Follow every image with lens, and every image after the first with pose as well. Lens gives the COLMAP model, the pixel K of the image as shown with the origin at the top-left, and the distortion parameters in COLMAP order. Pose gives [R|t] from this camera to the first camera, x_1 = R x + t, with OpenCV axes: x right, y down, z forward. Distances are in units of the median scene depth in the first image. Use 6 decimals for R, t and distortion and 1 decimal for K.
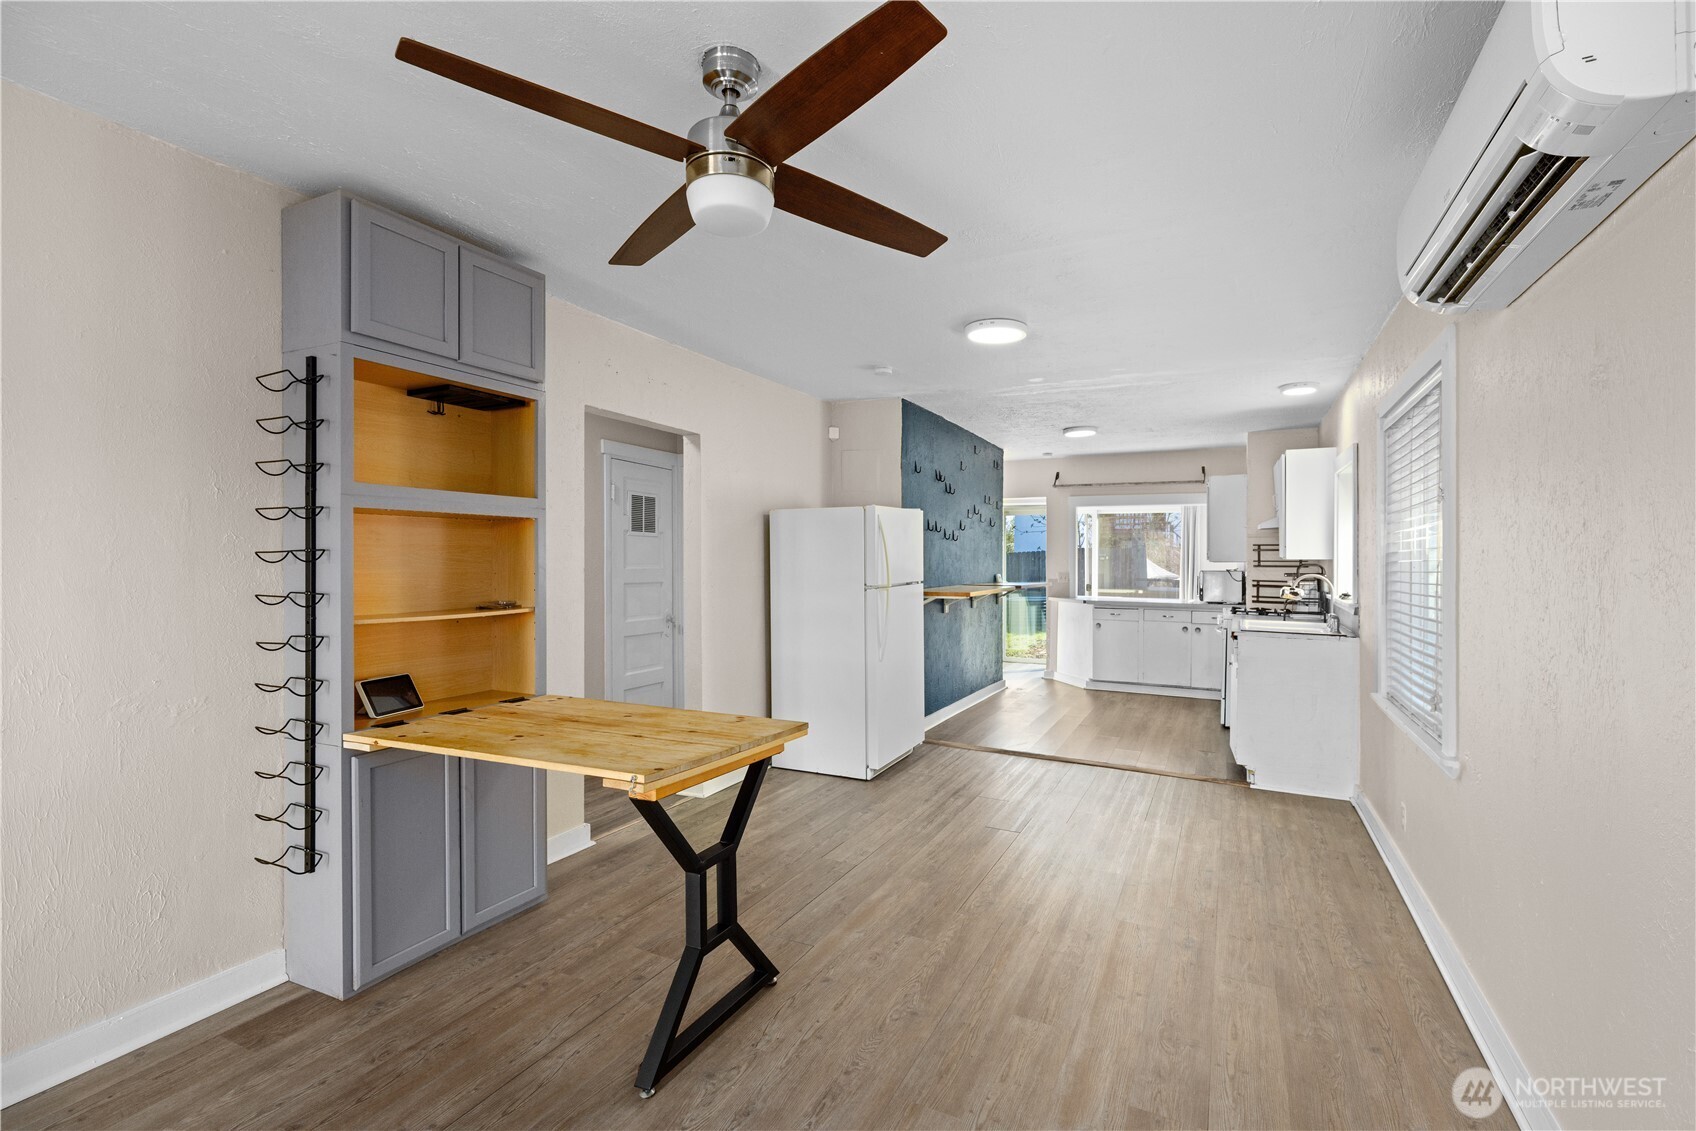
lens RADIAL K [[771.1, 0, 856.2], [0, 771.1, 561.5], [0, 0, 1]] dist [-0.003799, 0.000141]
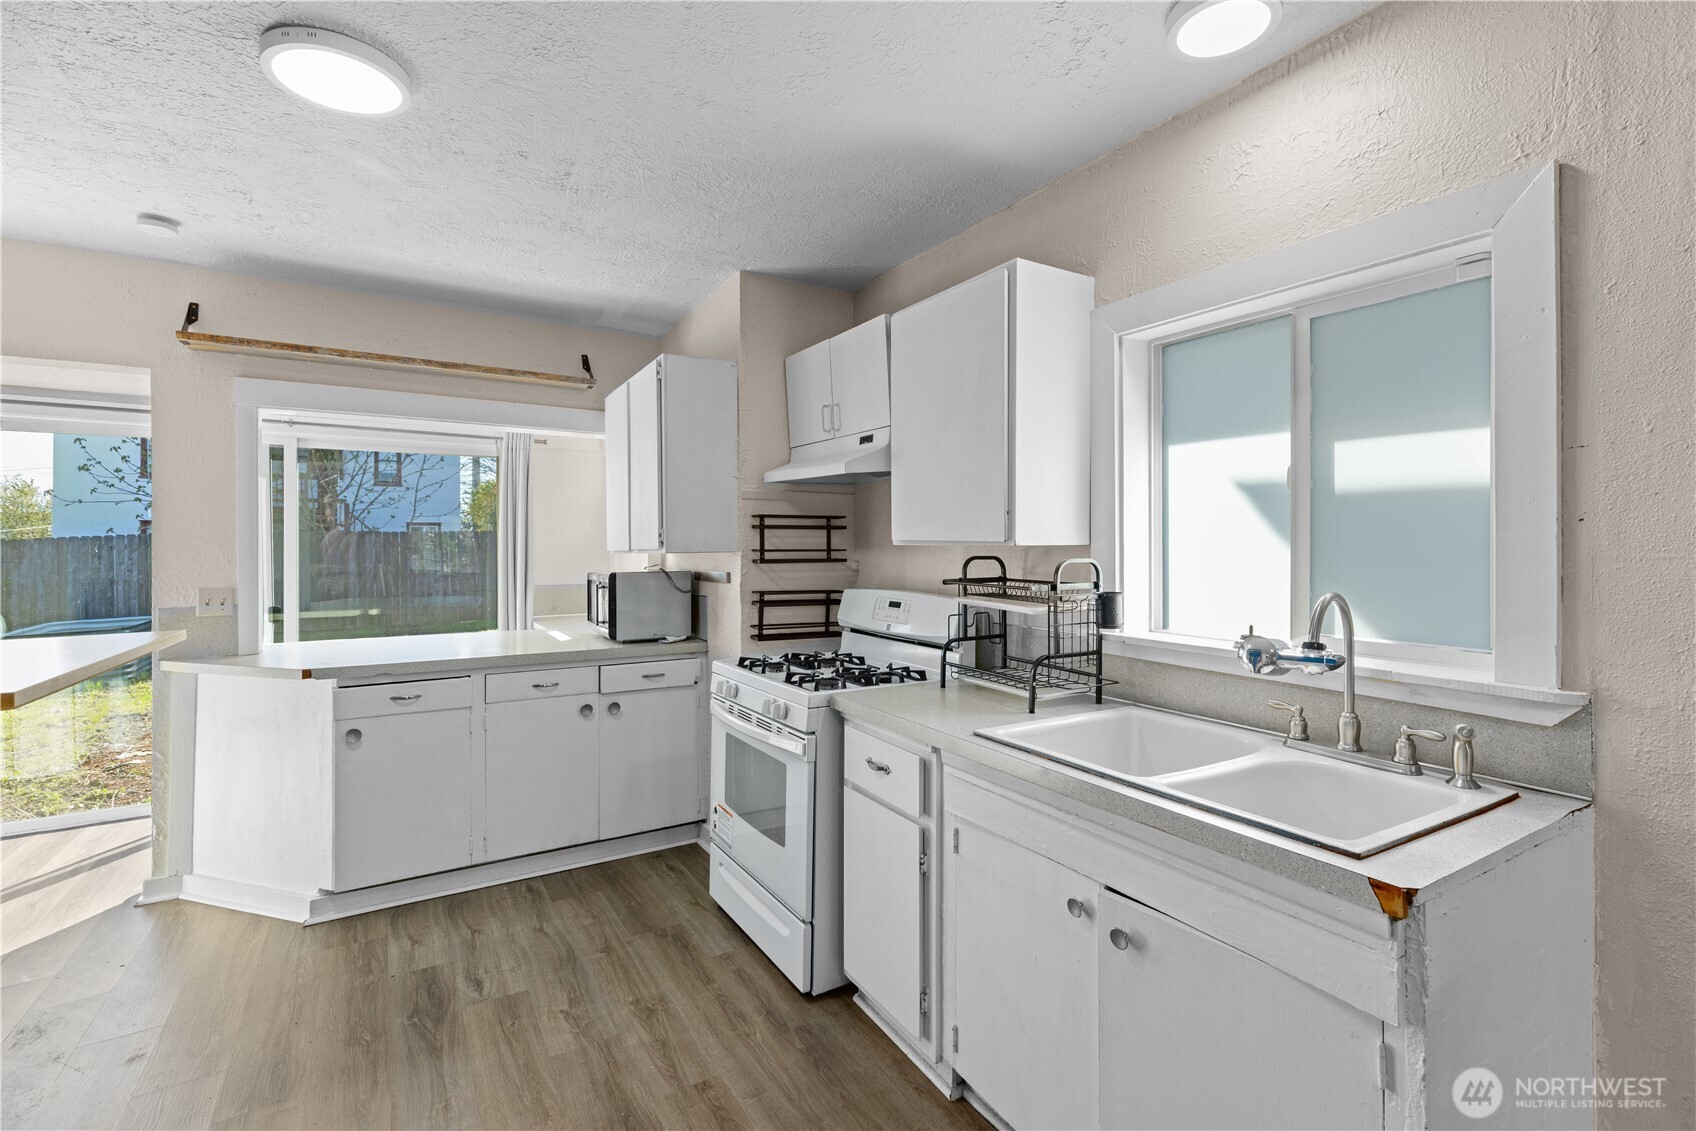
lens RADIAL K [[759.7, 0, 852.0], [0, 759.7, 545.8], [0, 0, 1]] dist [0.003339, 0.000469]
pose [[0.534574, -0.001161, 0.845121, 0.146760], [0.009967, 0.999938, -0.004930, -0.000583], [-0.845063, 0.011058, 0.534552, 0.643325]]
